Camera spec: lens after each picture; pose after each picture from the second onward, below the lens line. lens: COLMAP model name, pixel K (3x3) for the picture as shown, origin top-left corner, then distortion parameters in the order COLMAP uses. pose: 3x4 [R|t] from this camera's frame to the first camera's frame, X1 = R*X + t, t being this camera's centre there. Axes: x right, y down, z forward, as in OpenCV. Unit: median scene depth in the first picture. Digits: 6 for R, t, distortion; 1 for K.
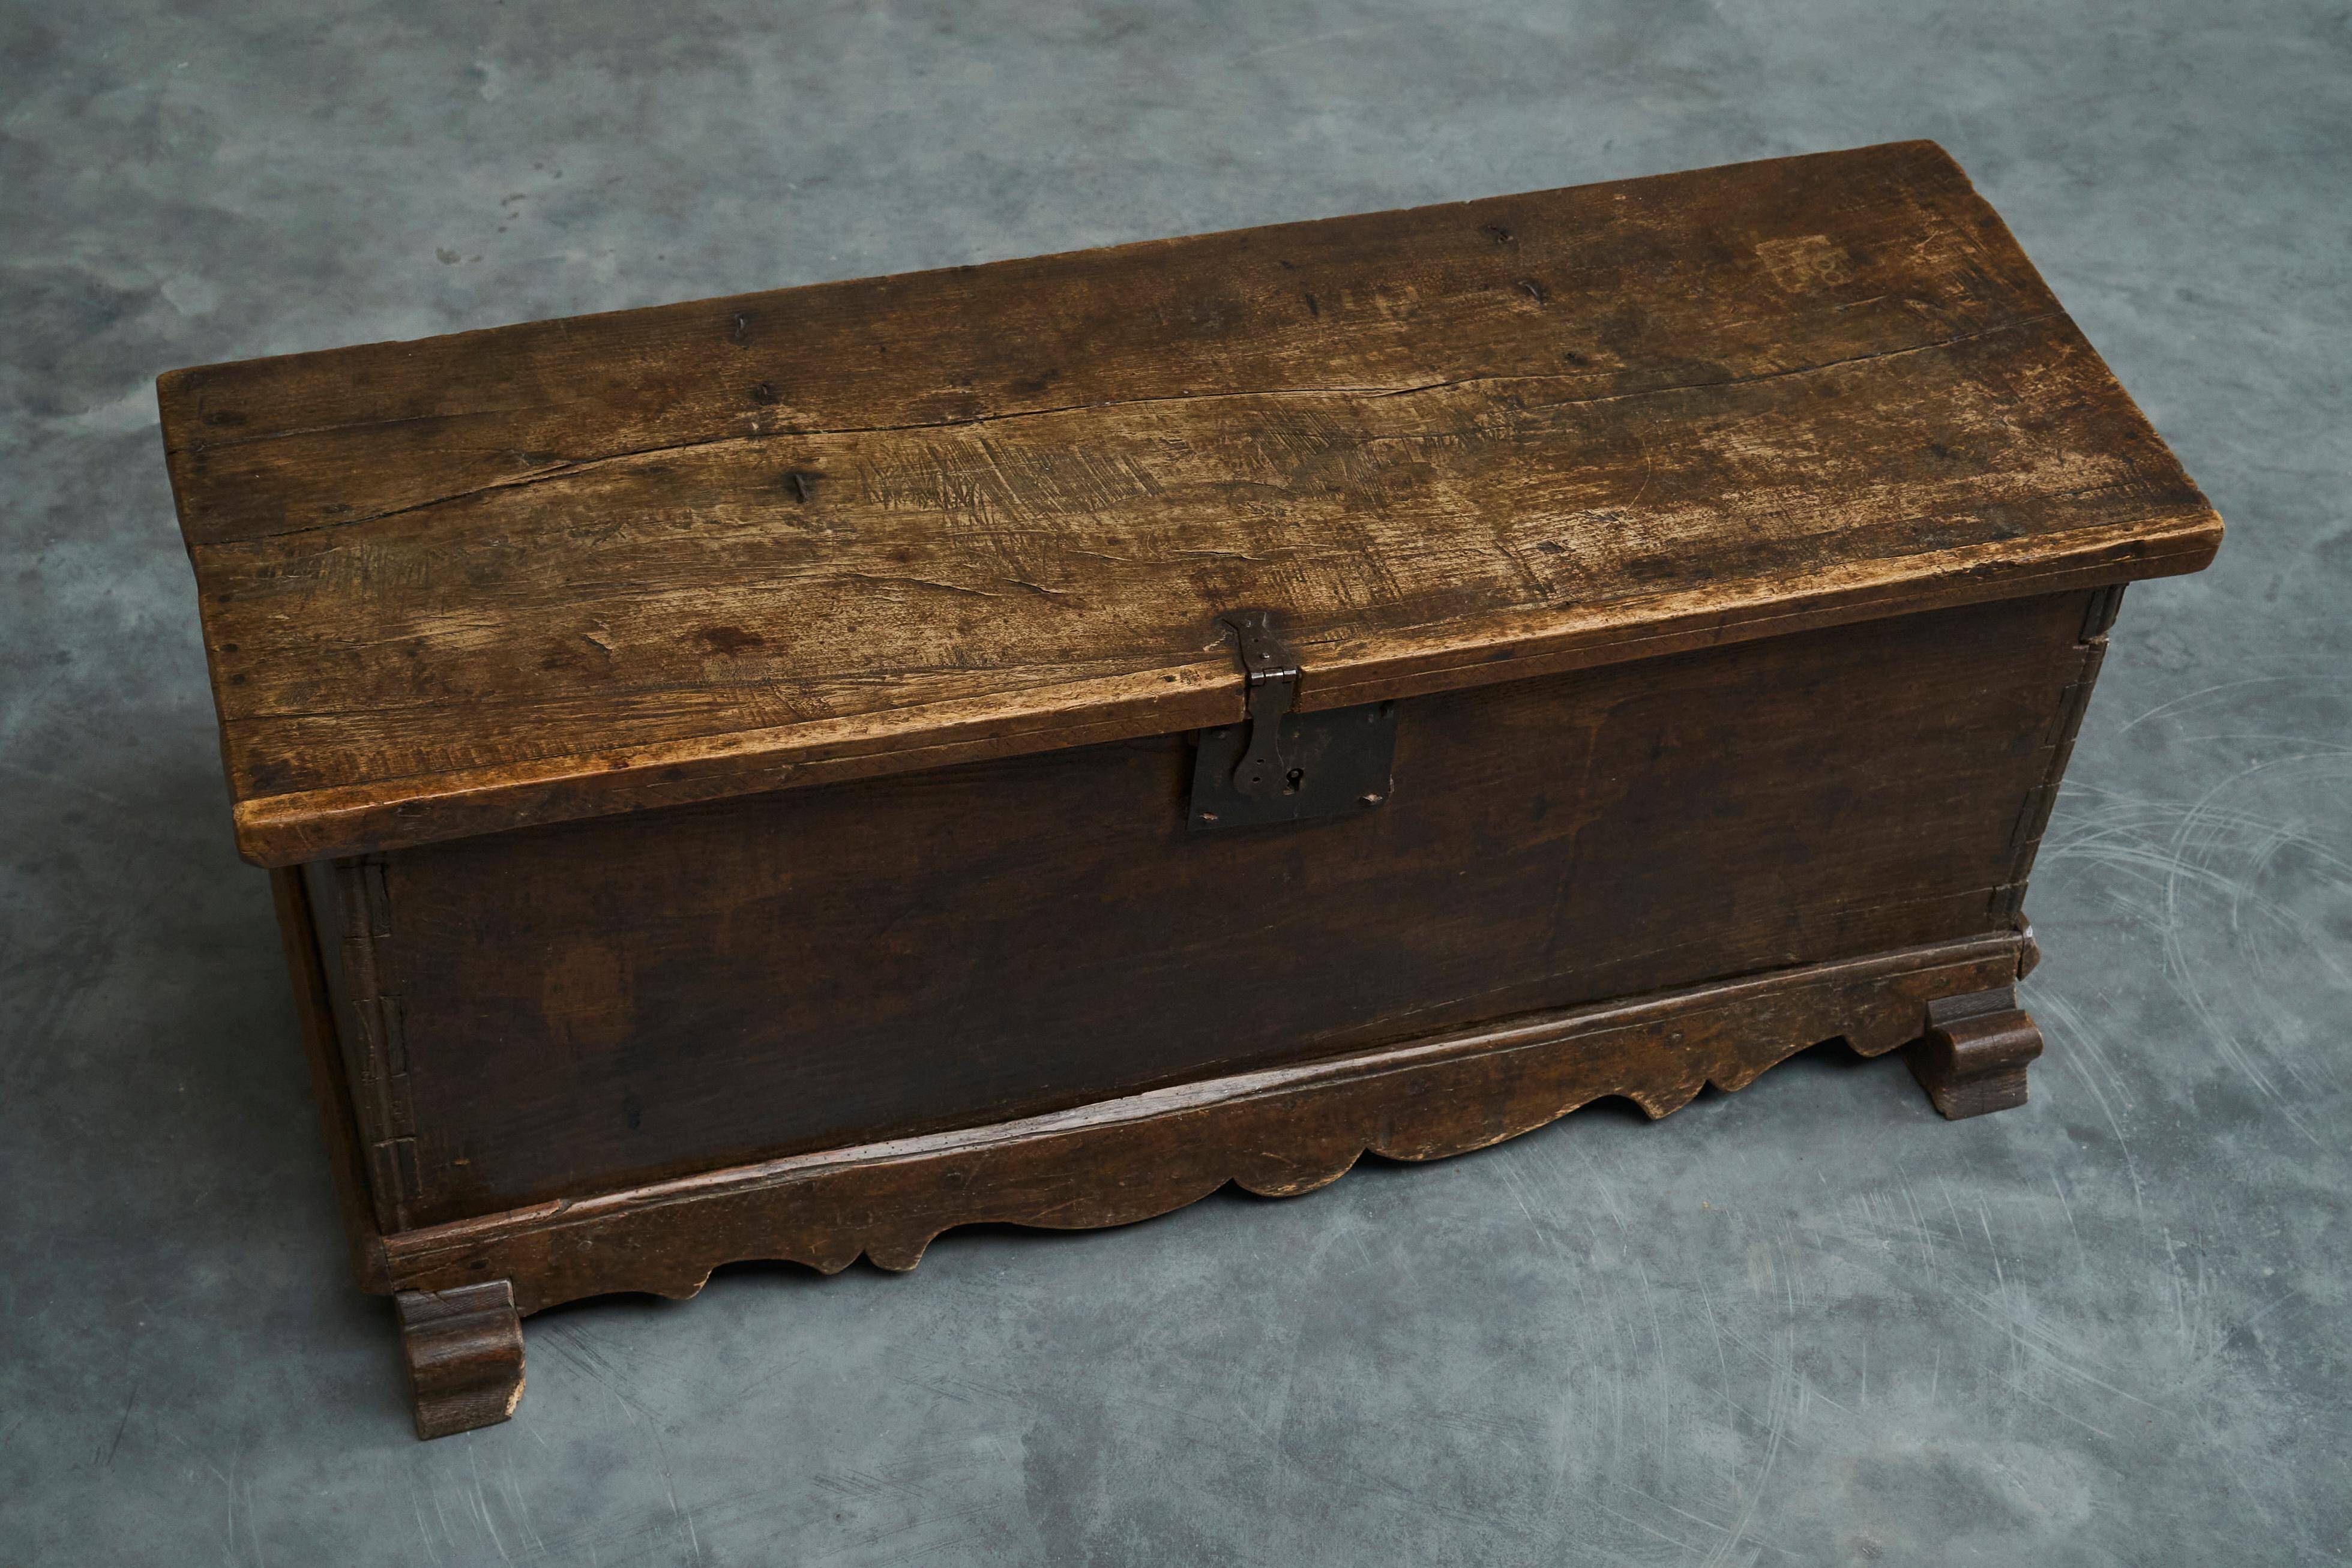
lens RADIAL K [[3474.5, 0, 1176.0], [0, 3474.5, 784.0], [0, 0, 1]] dist [-0.028046, 0.071495]
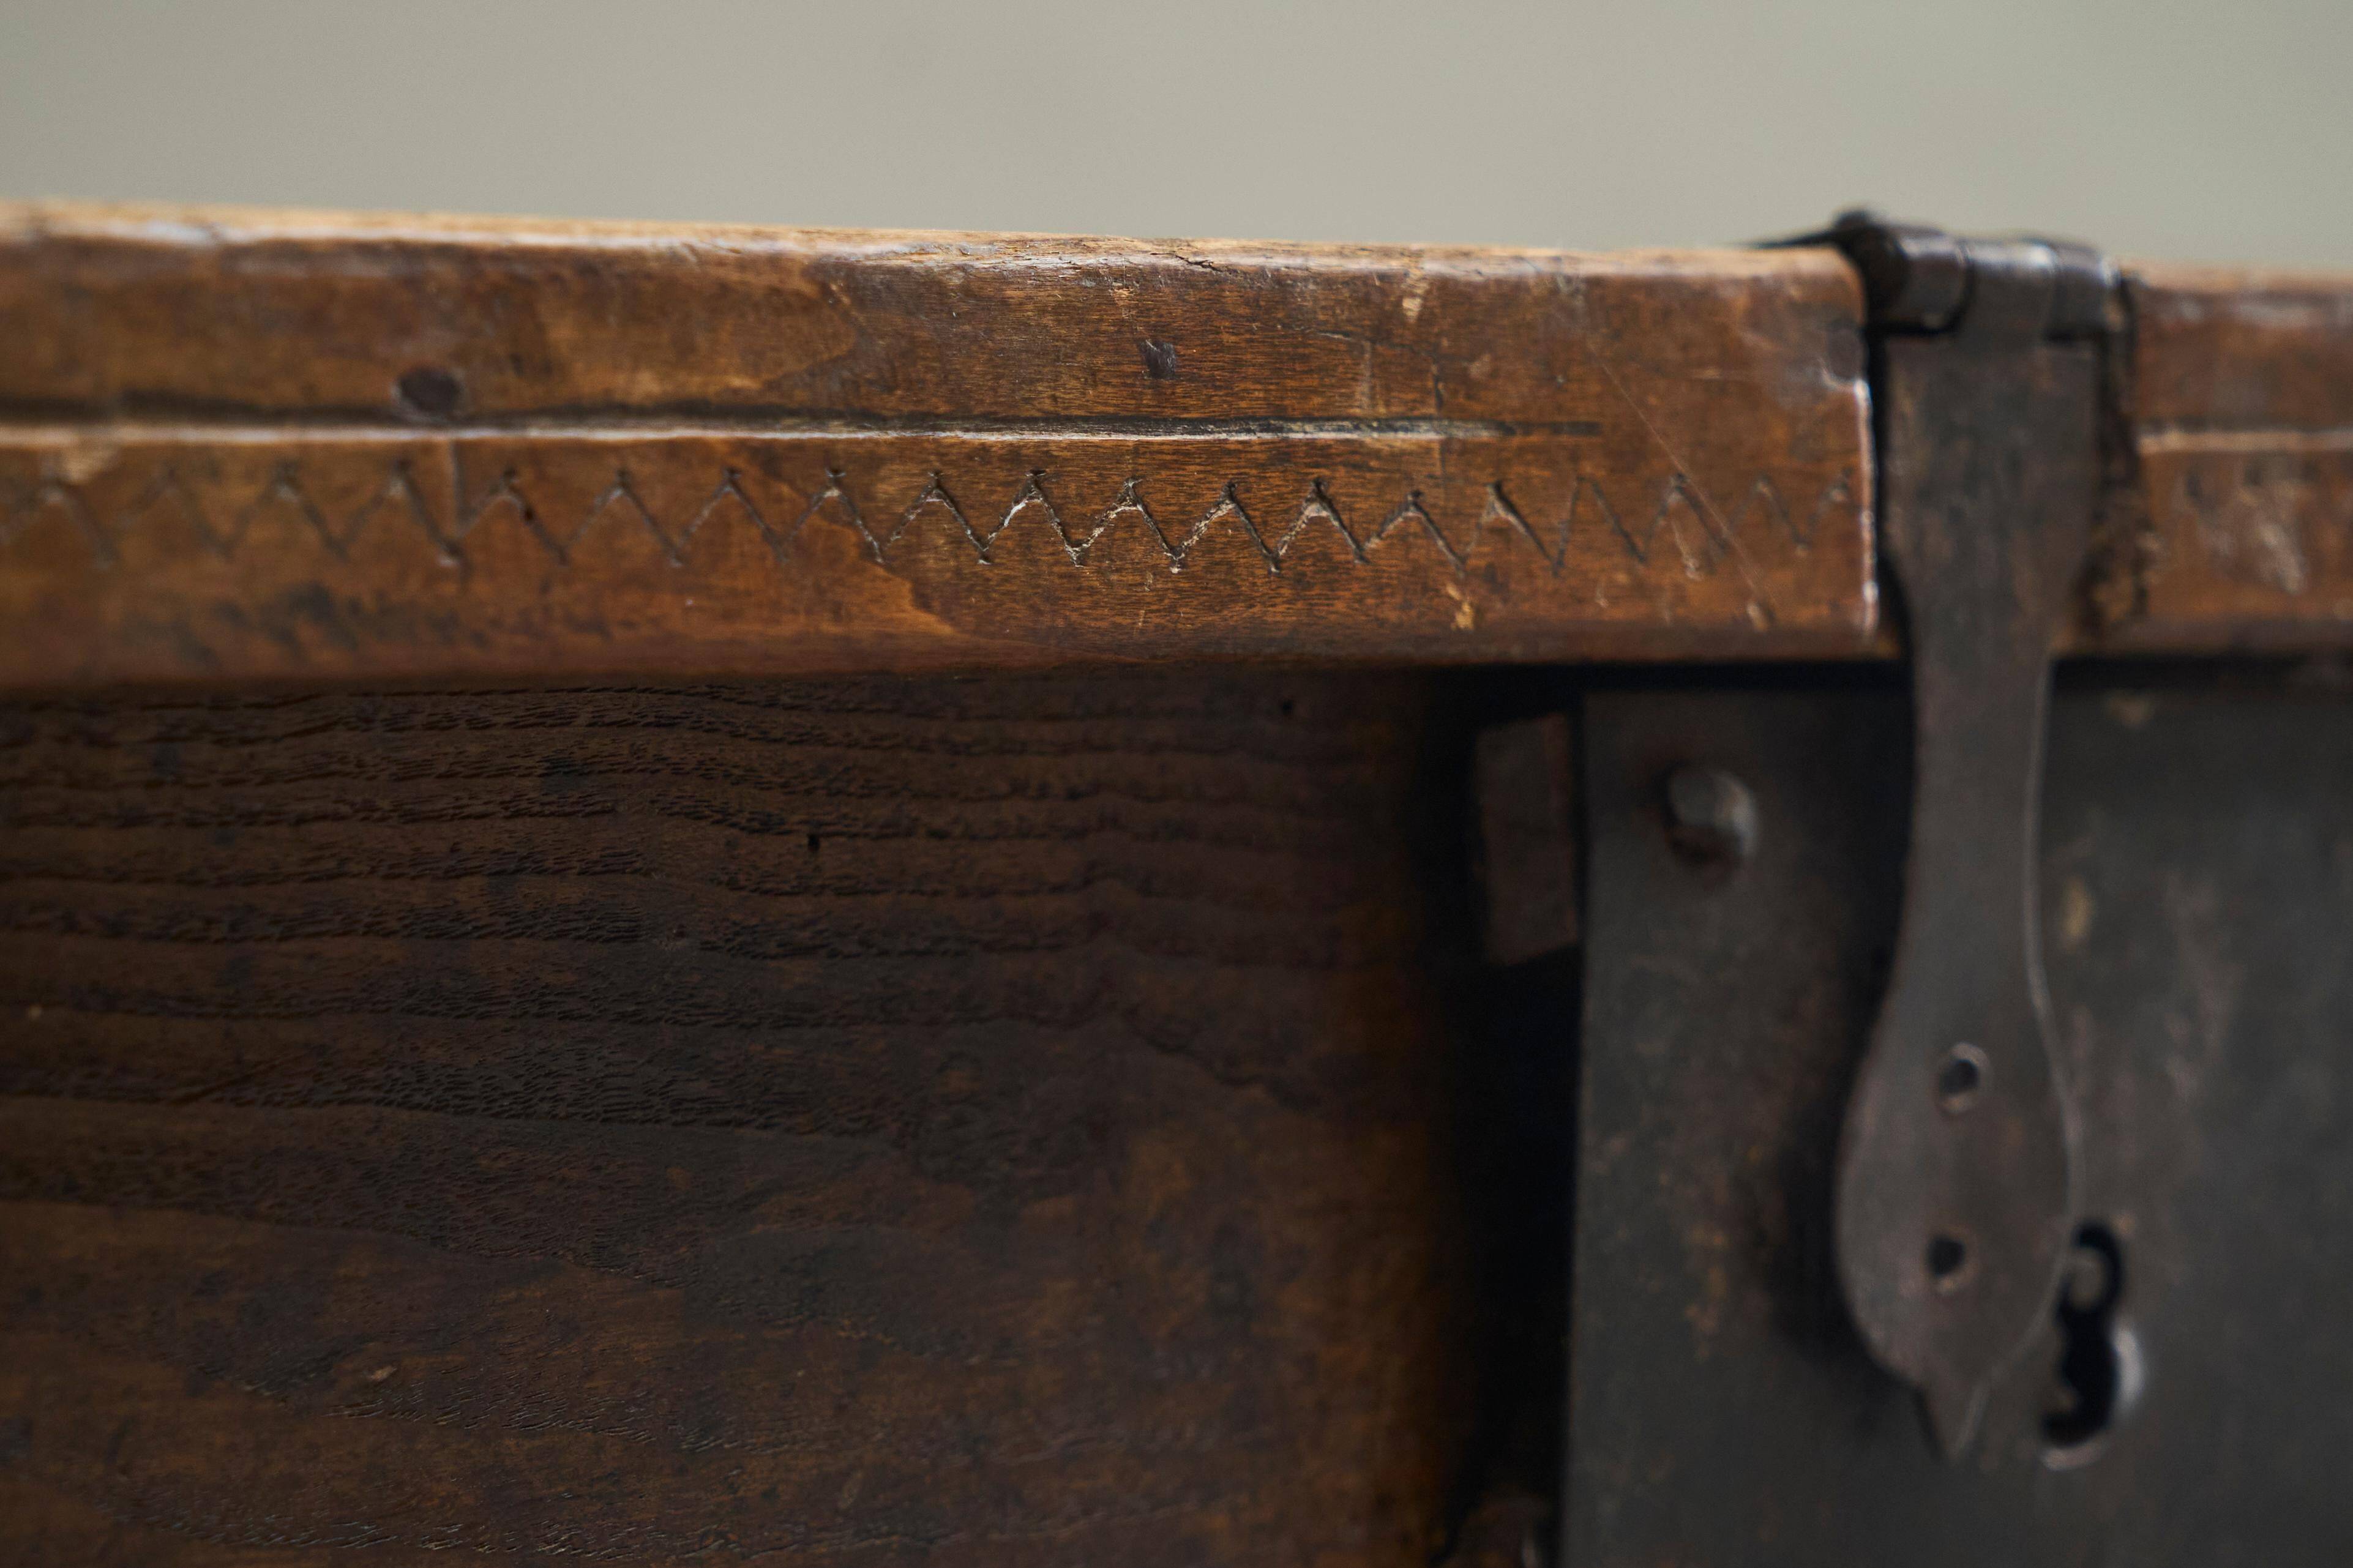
lens RADIAL K [[6953.5, 0, 1129.0], [0, 6953.5, 784.8], [0, 0, 1]] dist [-0.061934, -0.075422]
pose [[0.903482, -0.083311, 0.420451, -0.122406], [0.330830, 0.759232, -0.560462, 0.129975], [-0.272527, 0.645465, 0.713515, 0.751384]]
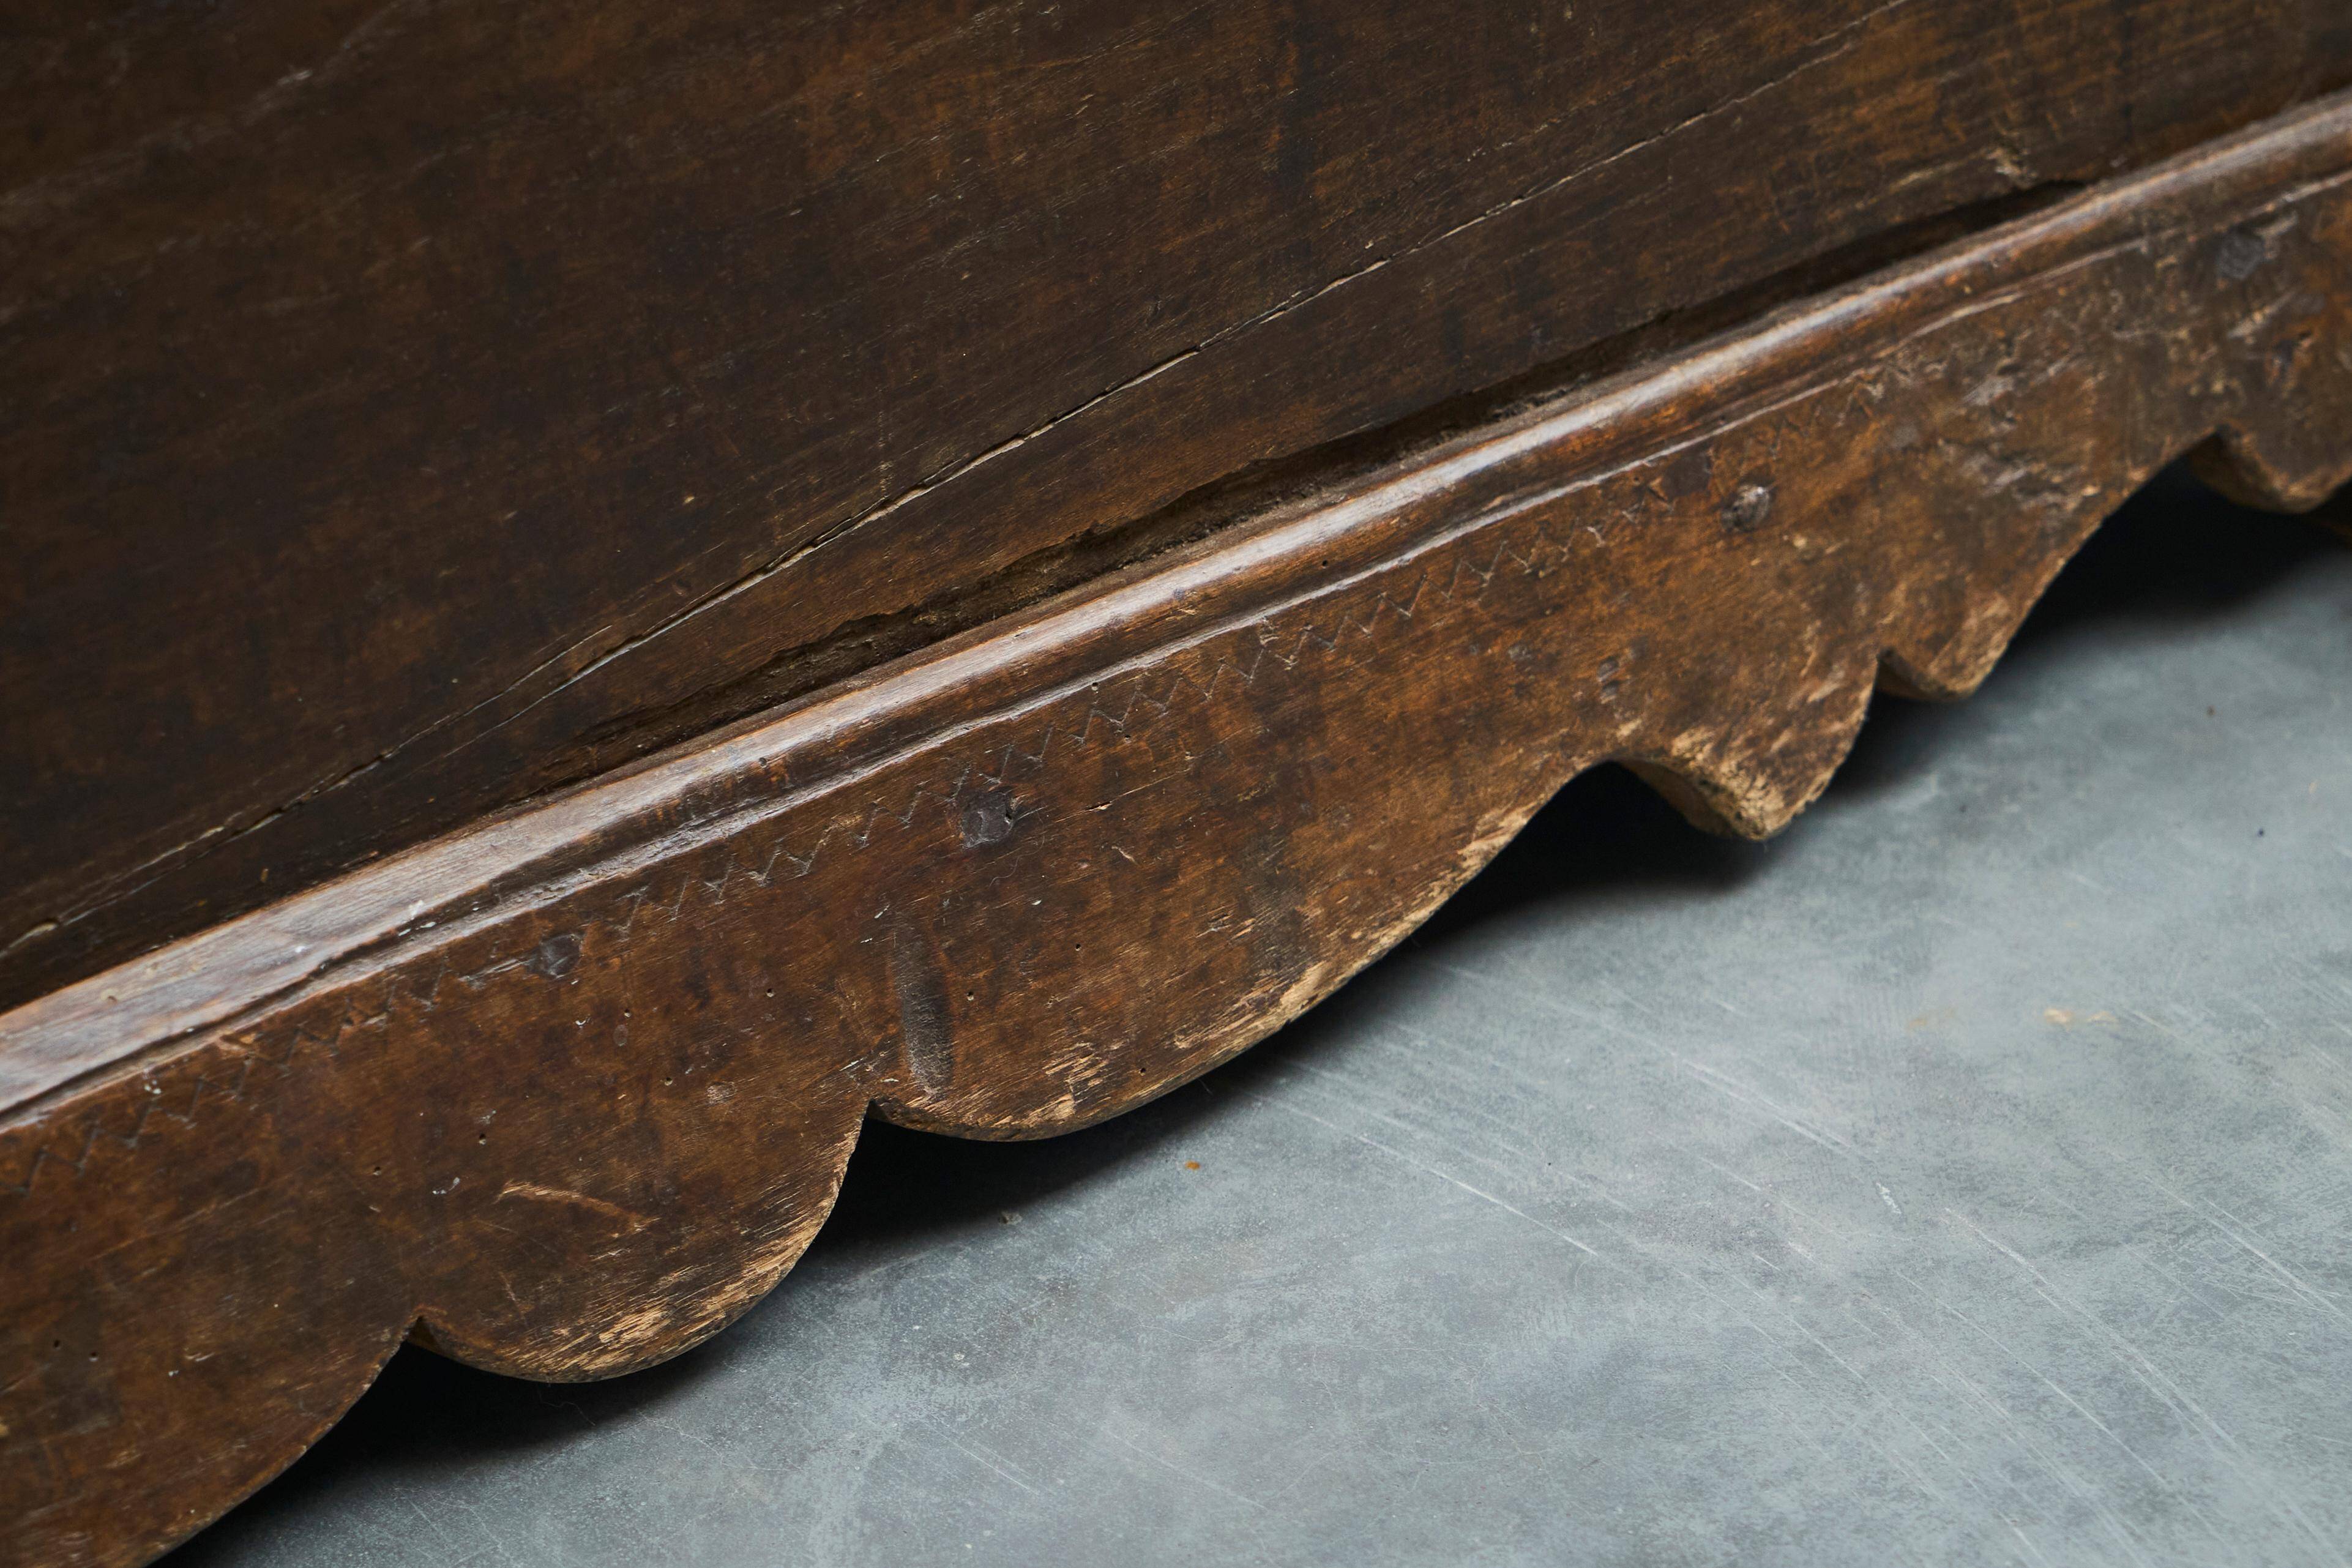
lens RADIAL K [[5900.9, 0, 1176.0], [0, 5900.9, 784.0], [0, 0, 1]] dist [-0.020151, -0.369605]
pose [[0.920370, -0.258101, 0.293772, -0.051316], [0.322987, 0.925245, -0.198999, 0.191408], [-0.220450, 0.278037, 0.934932, 0.619825]]
